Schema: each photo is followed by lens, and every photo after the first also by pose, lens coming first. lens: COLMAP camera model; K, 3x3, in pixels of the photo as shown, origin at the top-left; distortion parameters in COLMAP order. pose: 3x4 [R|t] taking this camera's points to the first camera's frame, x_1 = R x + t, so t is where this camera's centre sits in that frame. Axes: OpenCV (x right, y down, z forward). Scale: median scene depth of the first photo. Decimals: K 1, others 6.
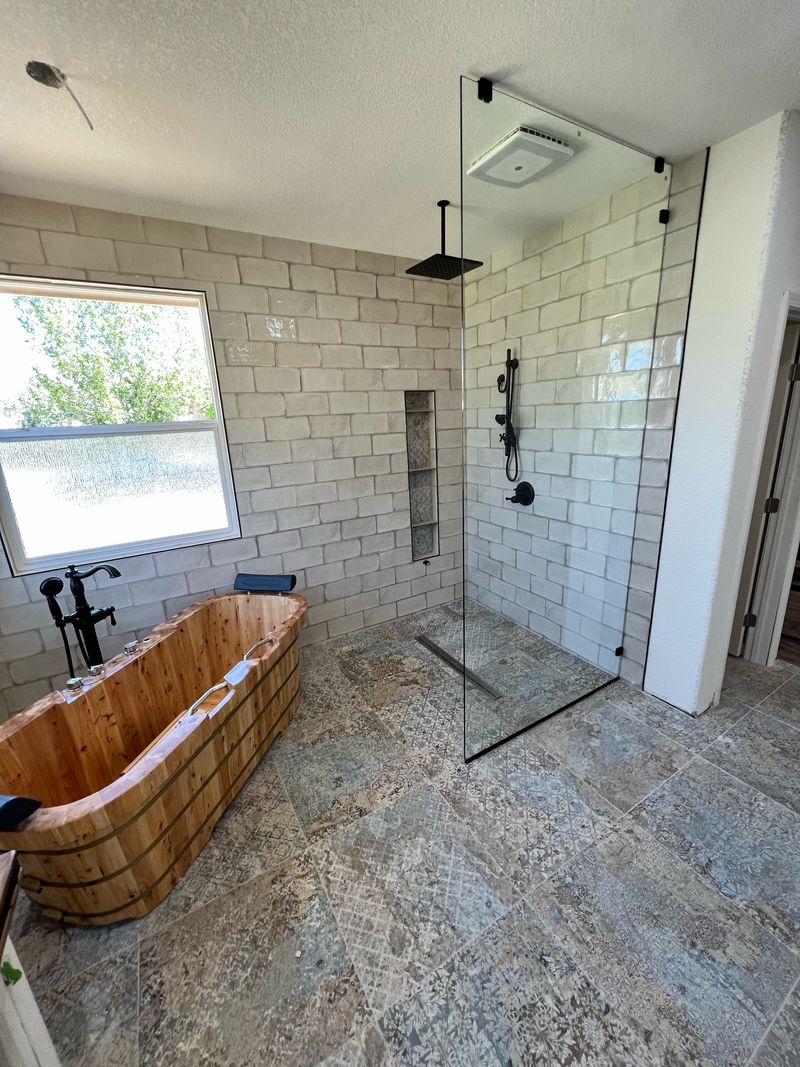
lens RADIAL K [[423.6, 0, 402.7], [0, 423.6, 529.5], [0, 0, 1]] dist [-0.000590, -0.000302]
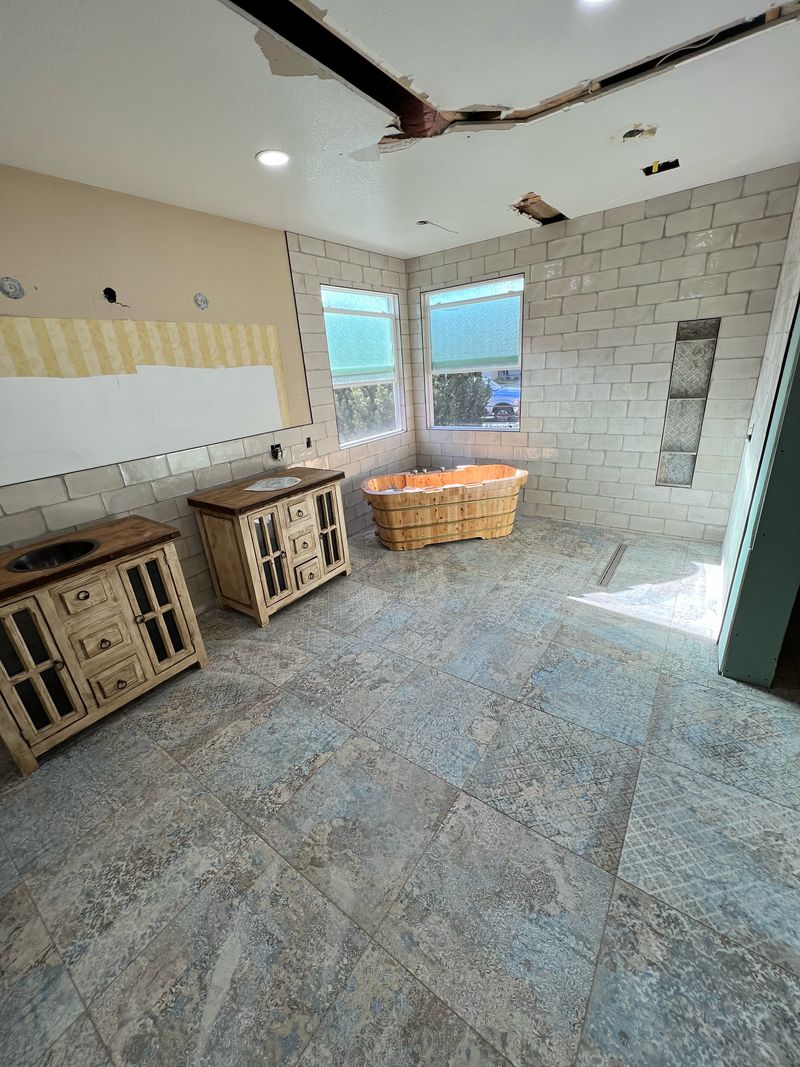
lens RADIAL K [[423.6, 0, 402.7], [0, 423.6, 529.5], [0, 0, 1]] dist [-0.000590, -0.000302]
pose [[0.405415, 0.343851, -0.846998, 0.948285], [-0.186235, 0.938195, 0.291732, -0.018702], [0.894961, 0.039468, 0.444395, -0.094639]]
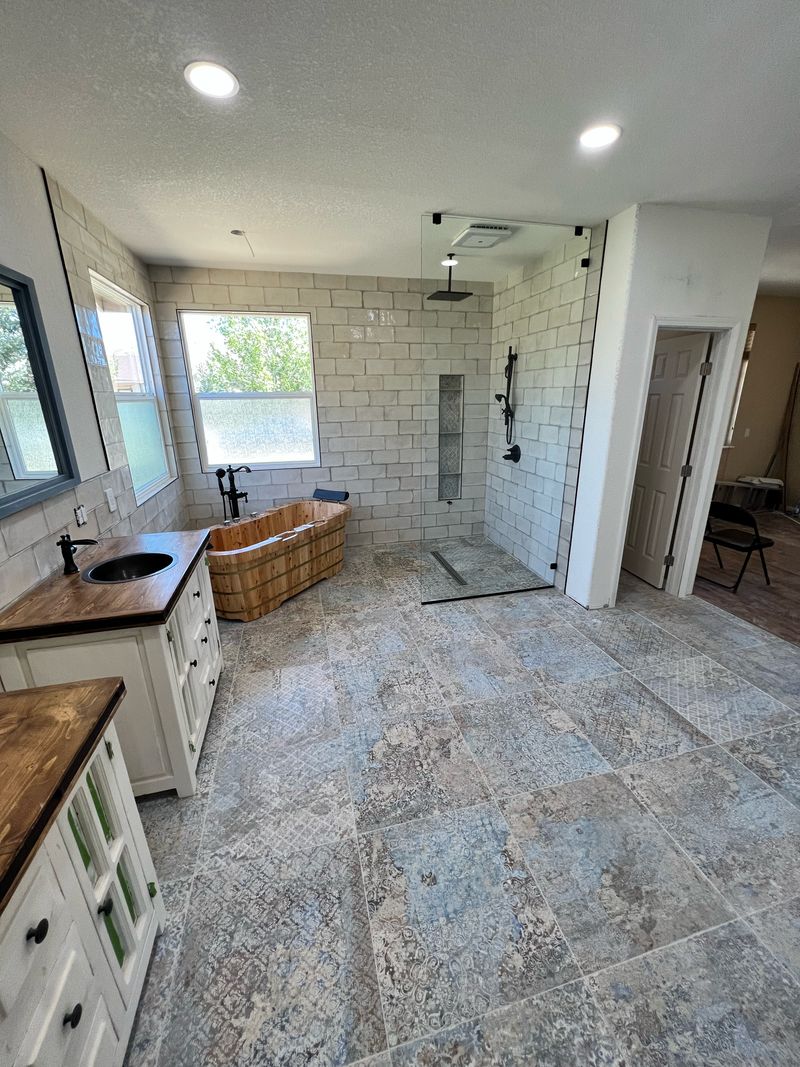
lens RADIAL K [[423.6, 0, 402.7], [0, 423.6, 529.5], [0, 0, 1]] dist [-0.000590, -0.000302]
pose [[0.958630, 0.116452, -0.259745, 0.365428], [-0.103016, 0.992567, 0.064803, 0.121259], [0.265361, -0.035364, 0.963500, -0.474777]]
